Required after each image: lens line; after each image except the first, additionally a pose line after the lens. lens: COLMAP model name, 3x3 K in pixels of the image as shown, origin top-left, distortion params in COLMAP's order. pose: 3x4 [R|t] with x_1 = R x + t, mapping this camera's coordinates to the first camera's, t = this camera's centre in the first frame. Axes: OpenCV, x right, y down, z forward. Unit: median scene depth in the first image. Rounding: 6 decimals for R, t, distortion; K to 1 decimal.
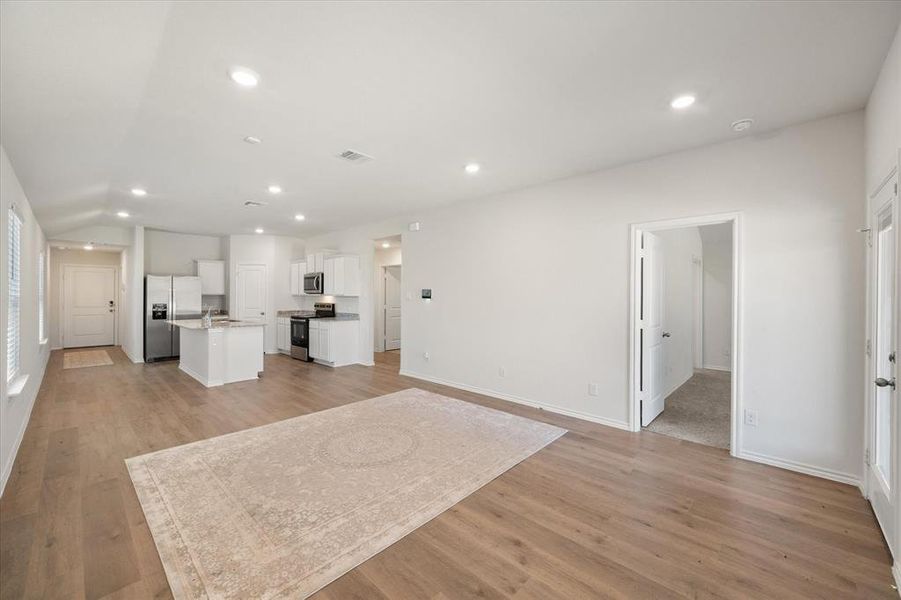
lens RADIAL K [[356.9, 0, 452.8], [0, 356.9, 300.2], [0, 0, 1]] dist [0.000462, -0.000147]
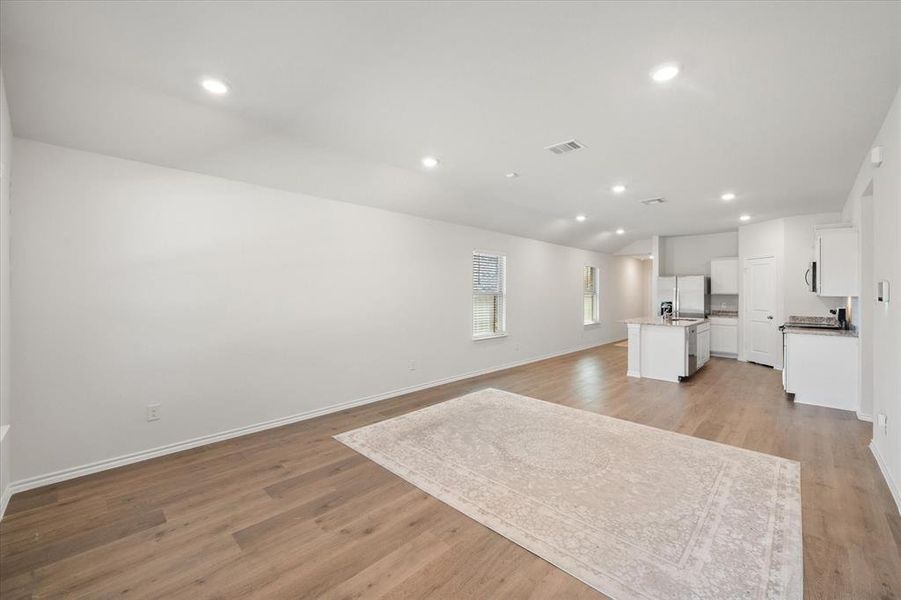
lens RADIAL K [[357.9, 0, 450.5], [0, 357.9, 300.0], [0, 0, 1]] dist [-0.000167, -0.000174]
pose [[-0.019170, 0.019208, -0.999632, 0.553953], [-0.022757, 0.999548, 0.019643, -0.003924], [0.999557, 0.023125, -0.018724, 0.577023]]
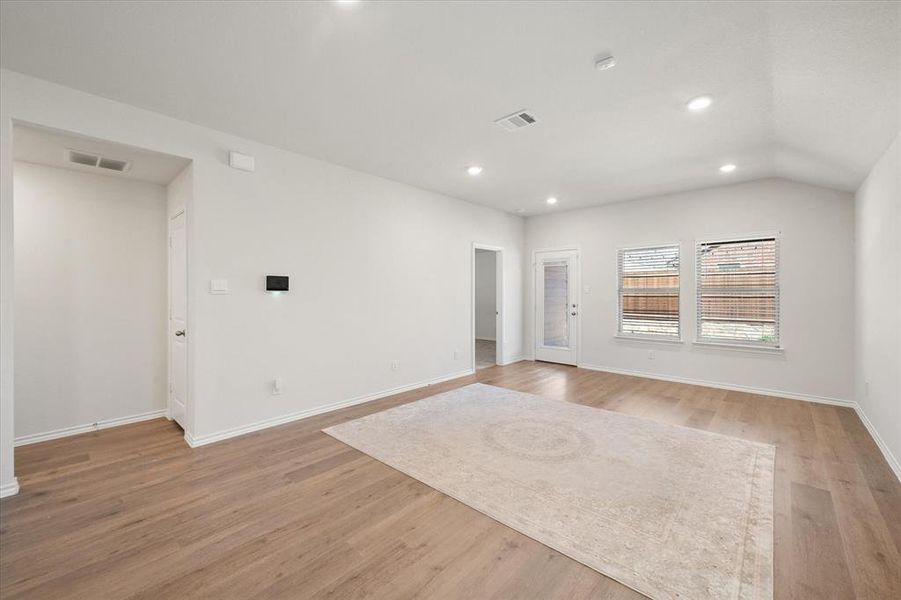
lens RADIAL K [[356.9, 0, 452.8], [0, 356.9, 300.2], [0, 0, 1]] dist [0.000462, -0.000147]
pose [[-0.010806, -0.025001, 0.999629, -0.914059], [0.016495, 0.999547, 0.025177, 0.001953], [-0.999806, 0.016761, -0.010389, 0.948281]]
